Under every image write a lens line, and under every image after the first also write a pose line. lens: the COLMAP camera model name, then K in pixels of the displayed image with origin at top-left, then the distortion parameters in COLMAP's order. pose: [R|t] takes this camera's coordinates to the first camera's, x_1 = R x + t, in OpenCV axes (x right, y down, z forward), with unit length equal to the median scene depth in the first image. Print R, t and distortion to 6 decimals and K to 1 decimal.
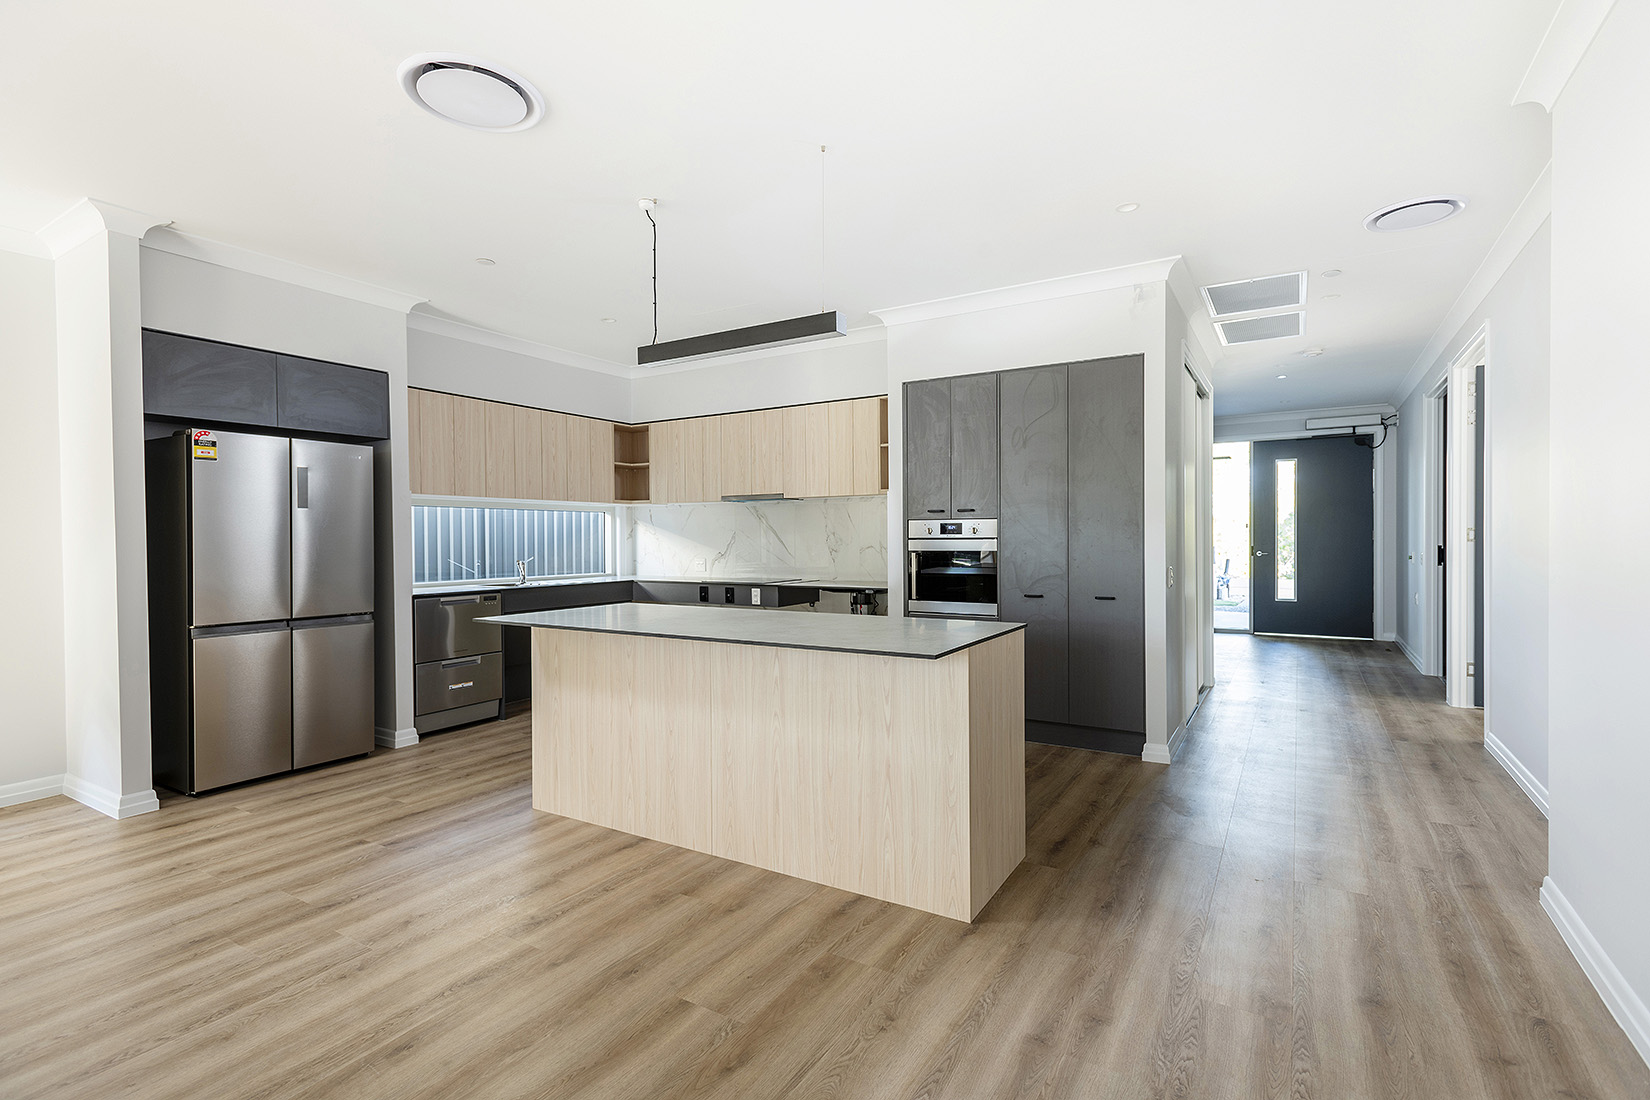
lens RADIAL K [[771.1, 0, 834.2], [0, 771.1, 551.7], [0, 0, 1]] dist [0.017715, -0.001454]
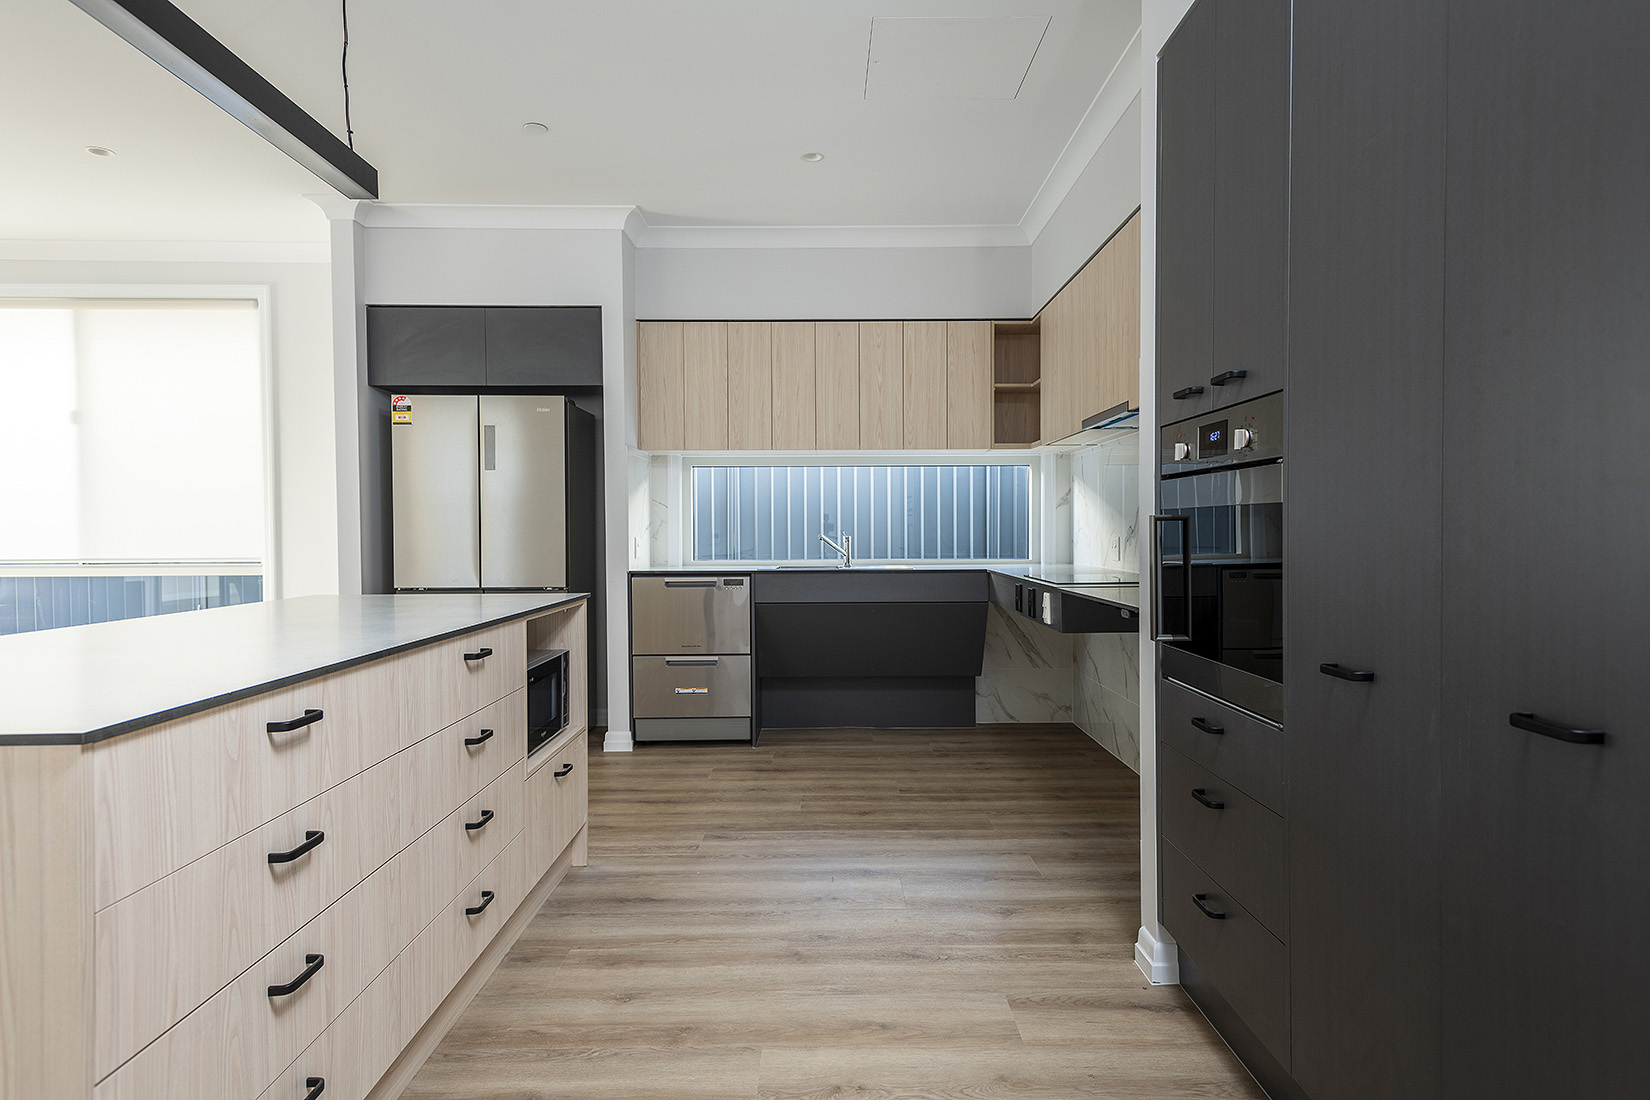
lens RADIAL K [[935.0, 0, 835.9], [0, 935.0, 545.5], [0, 0, 1]] dist [0.034642, -0.007494]
pose [[0.517143, 0.017917, -0.855712, 0.426205], [-0.014884, 0.999818, 0.011940, 0.013066], [0.855770, 0.006562, 0.517315, 0.670196]]
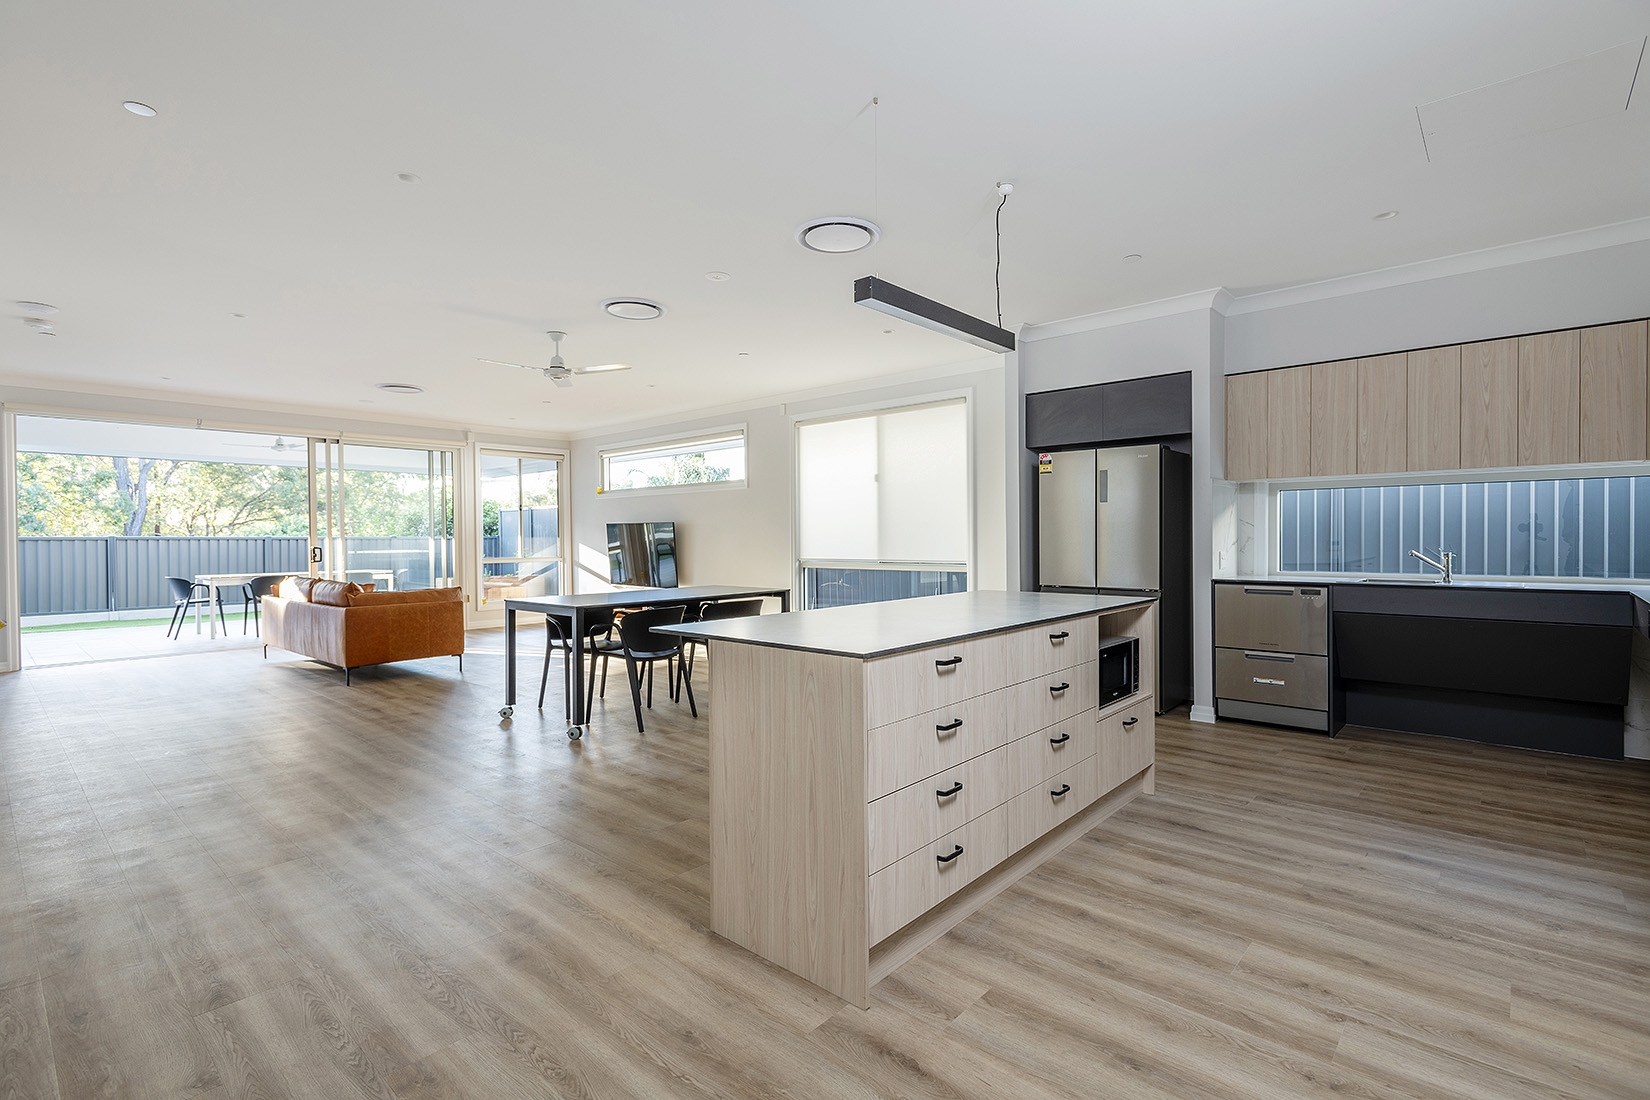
lens RADIAL K [[771.1, 0, 833.9], [0, 771.1, 547.9], [0, 0, 1]] dist [0.017715, -0.001454]
pose [[-0.190128, 0.022257, -0.981507, 0.564581], [-0.008993, 0.999662, 0.024411, -0.006811], [0.981718, 0.013467, -0.189864, 0.698341]]
